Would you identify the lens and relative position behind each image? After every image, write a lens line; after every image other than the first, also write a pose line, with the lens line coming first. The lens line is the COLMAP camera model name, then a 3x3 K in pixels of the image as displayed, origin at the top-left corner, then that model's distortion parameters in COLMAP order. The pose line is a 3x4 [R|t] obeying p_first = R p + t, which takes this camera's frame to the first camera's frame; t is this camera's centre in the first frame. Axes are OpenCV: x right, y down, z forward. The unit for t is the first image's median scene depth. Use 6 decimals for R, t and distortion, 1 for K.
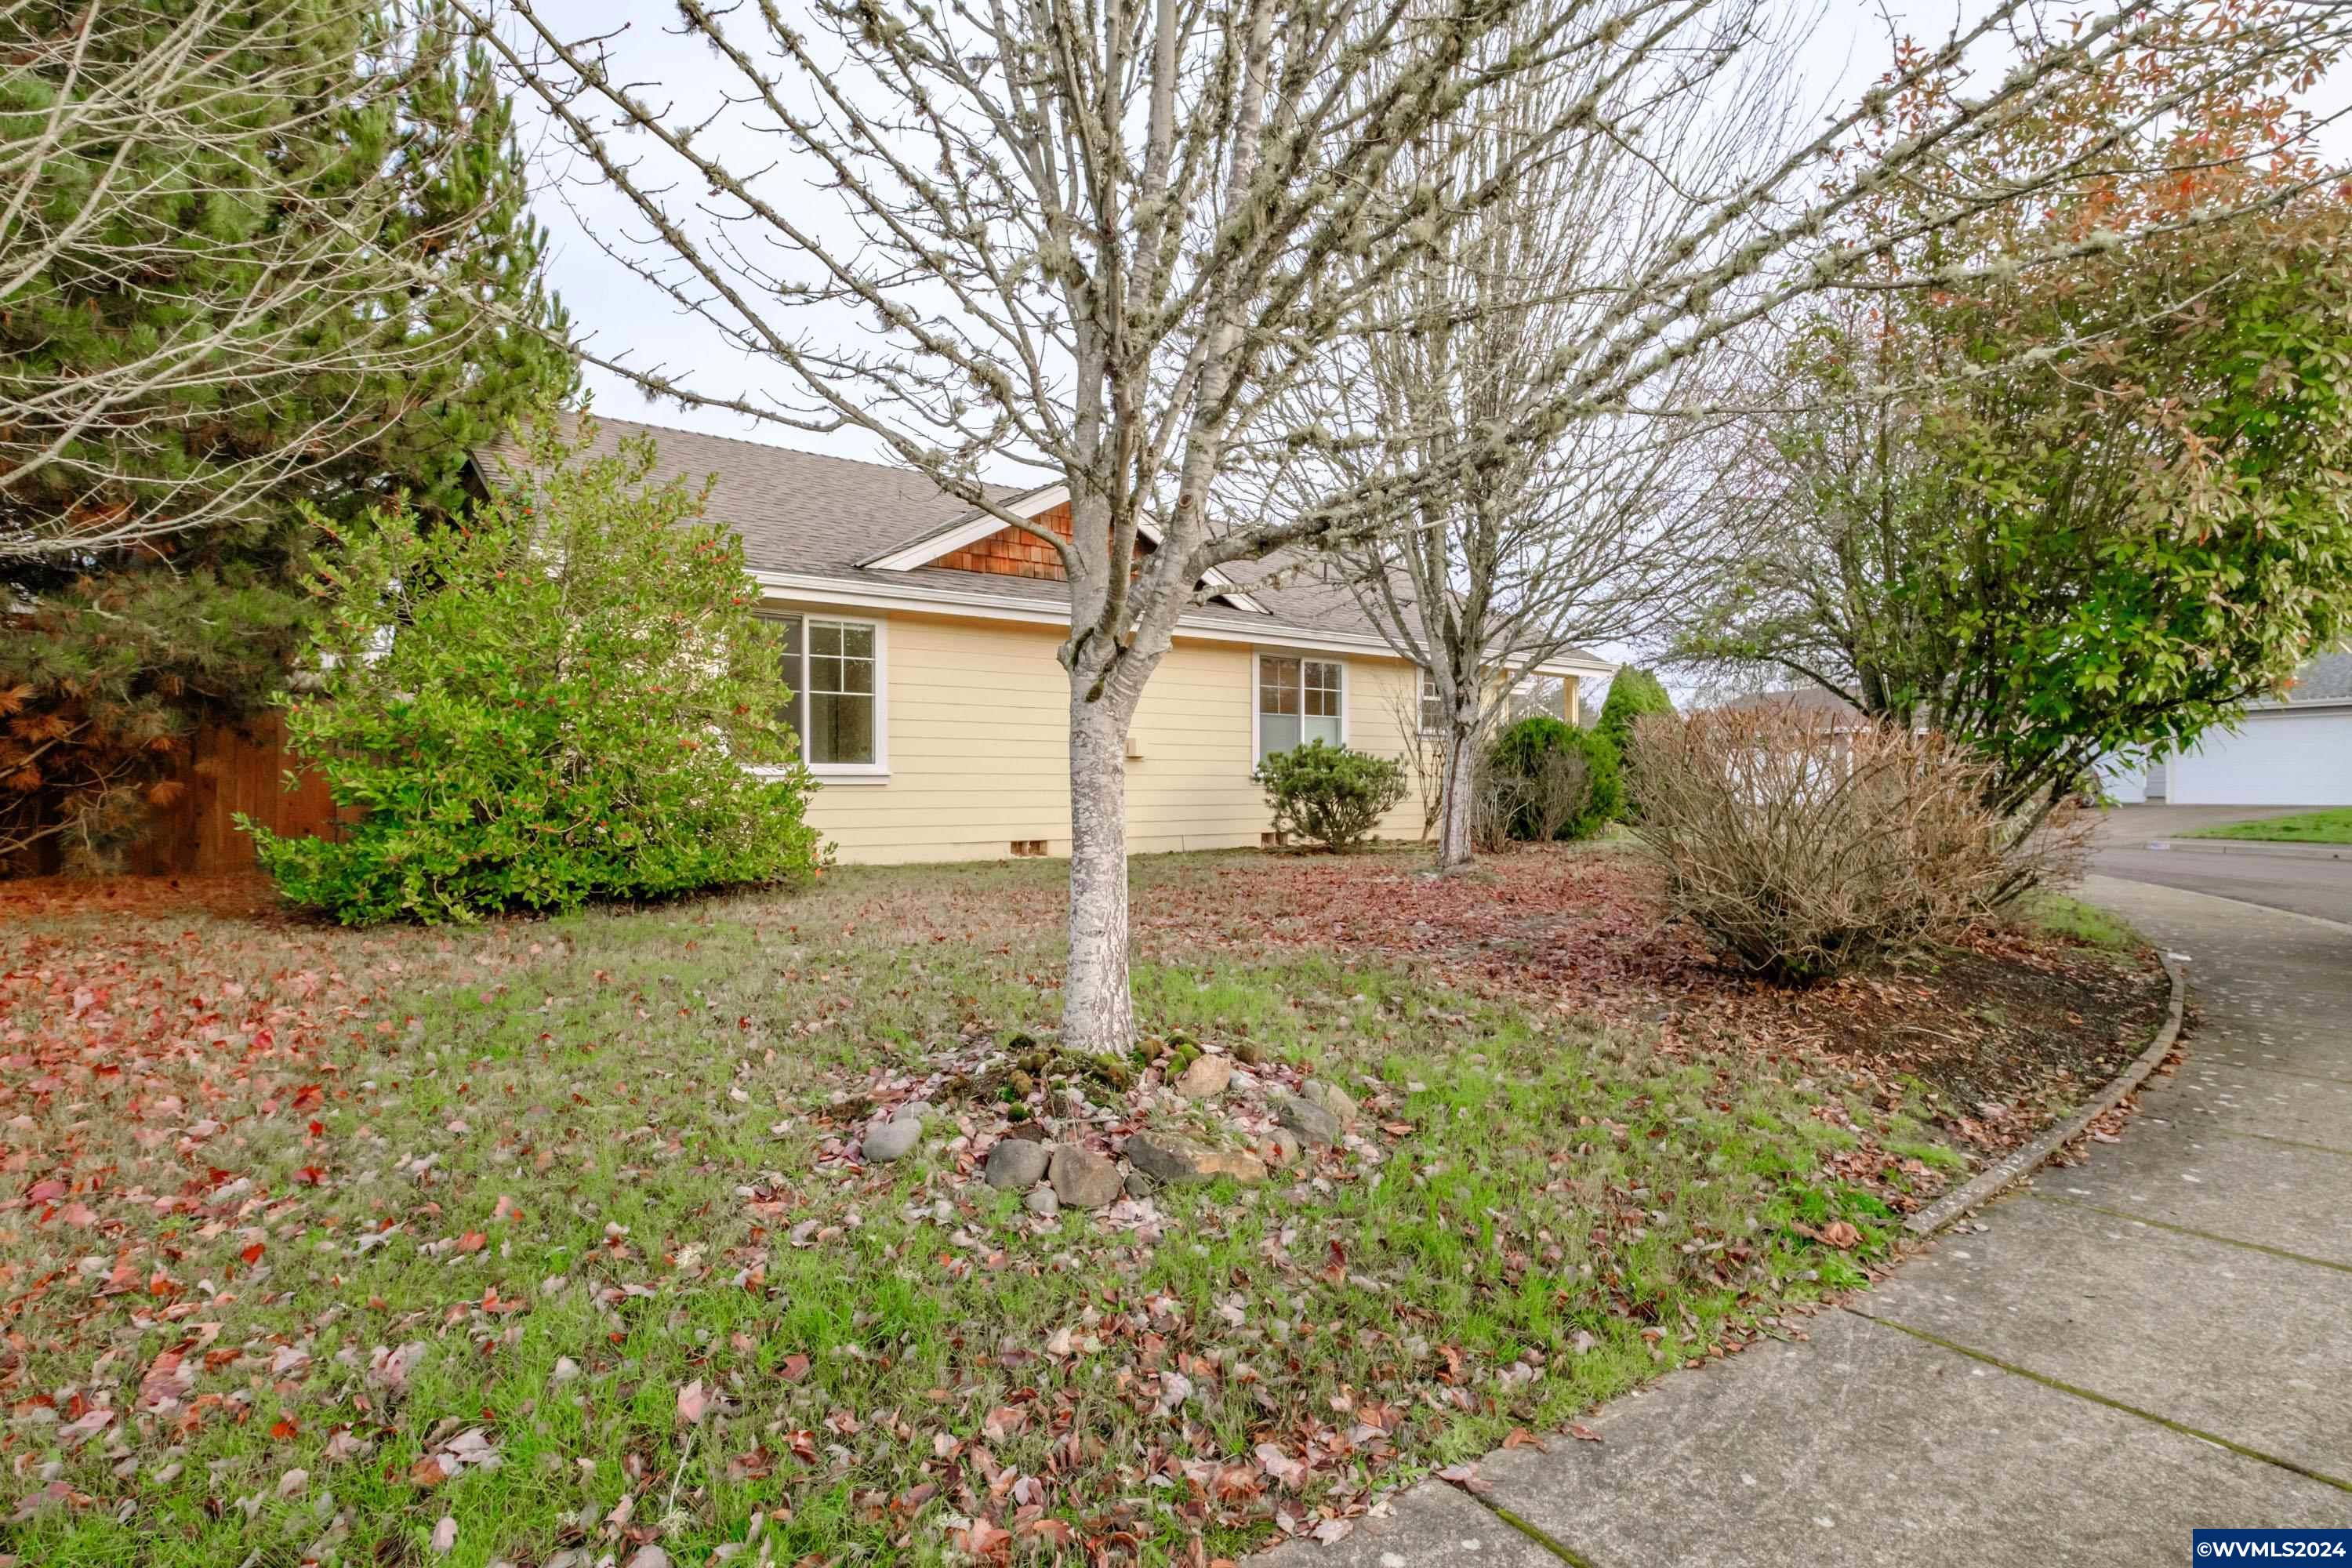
lens RADIAL K [[1188.2, 0, 1176.0], [0, 1188.2, 784.0], [0, 0, 1]] dist [-0.001811, -0.000707]
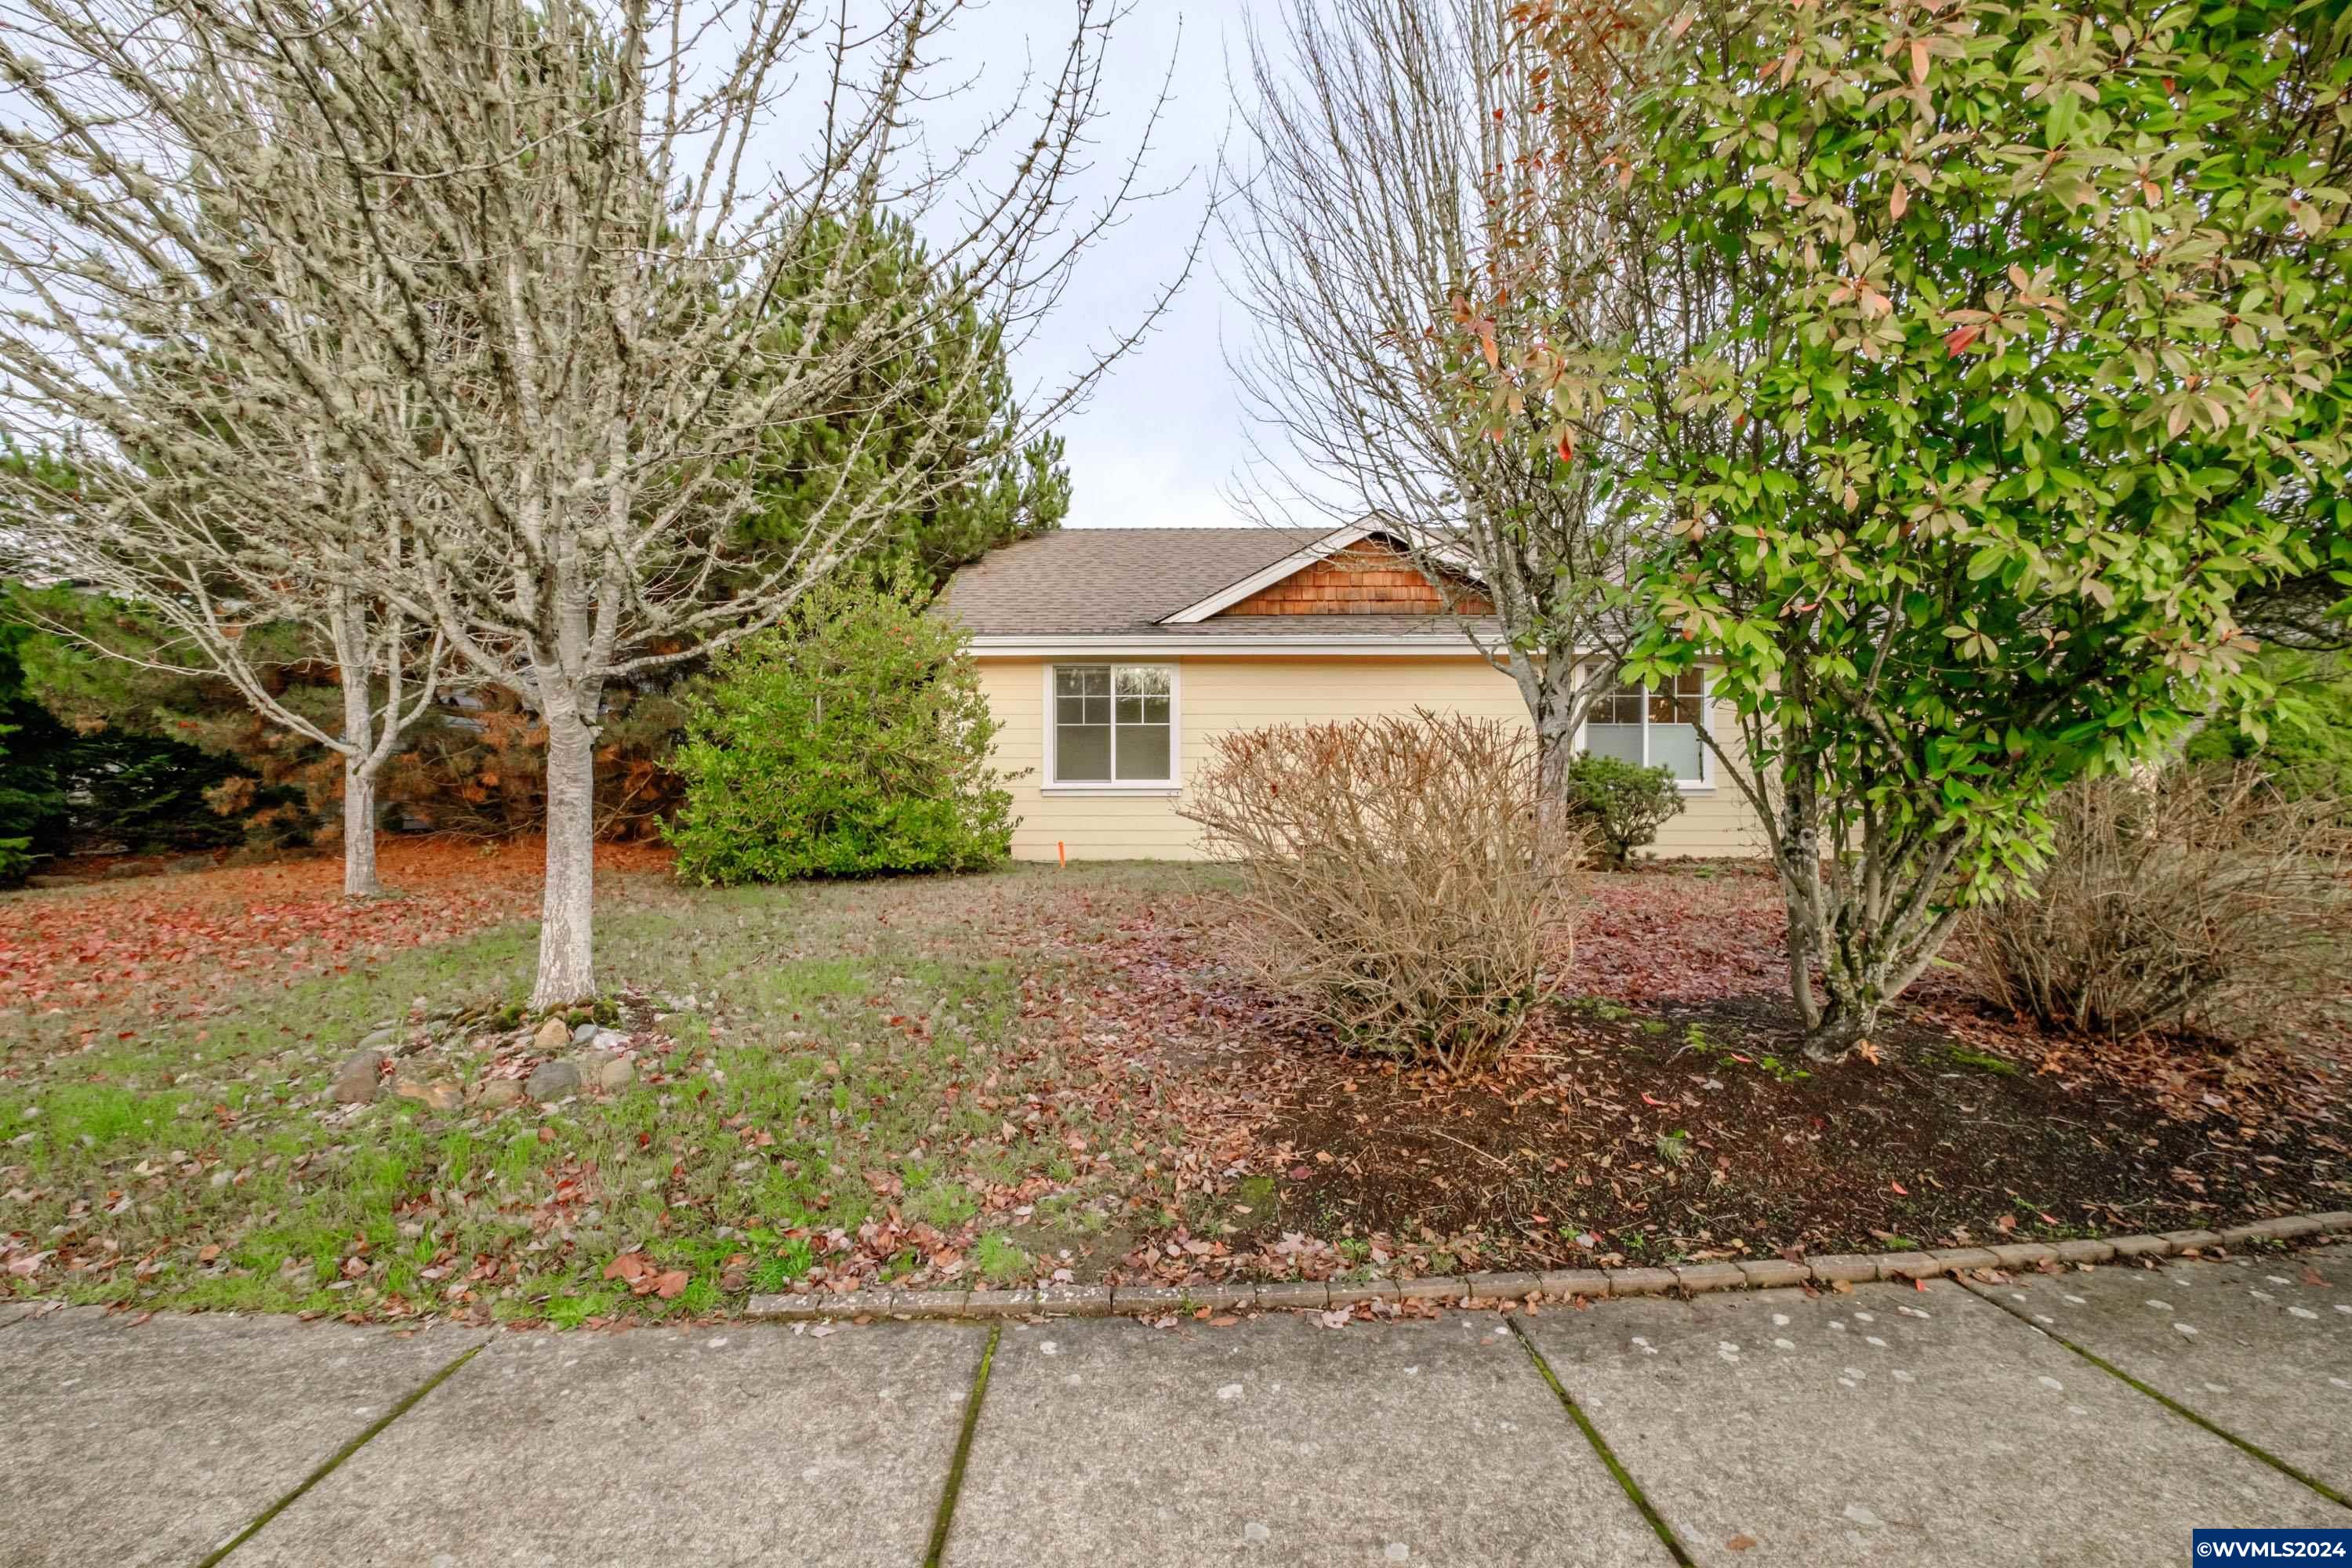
lens RADIAL K [[1010.6, 0, 1176.0], [0, 1010.6, 784.0], [0, 0, 1]] dist [0.000330, 0.000023]
pose [[0.790113, -0.003265, -0.612952, 0.402858], [0.003246, 0.999994, -0.001143, -0.011397], [0.612952, -0.001086, 0.790119, 0.166355]]
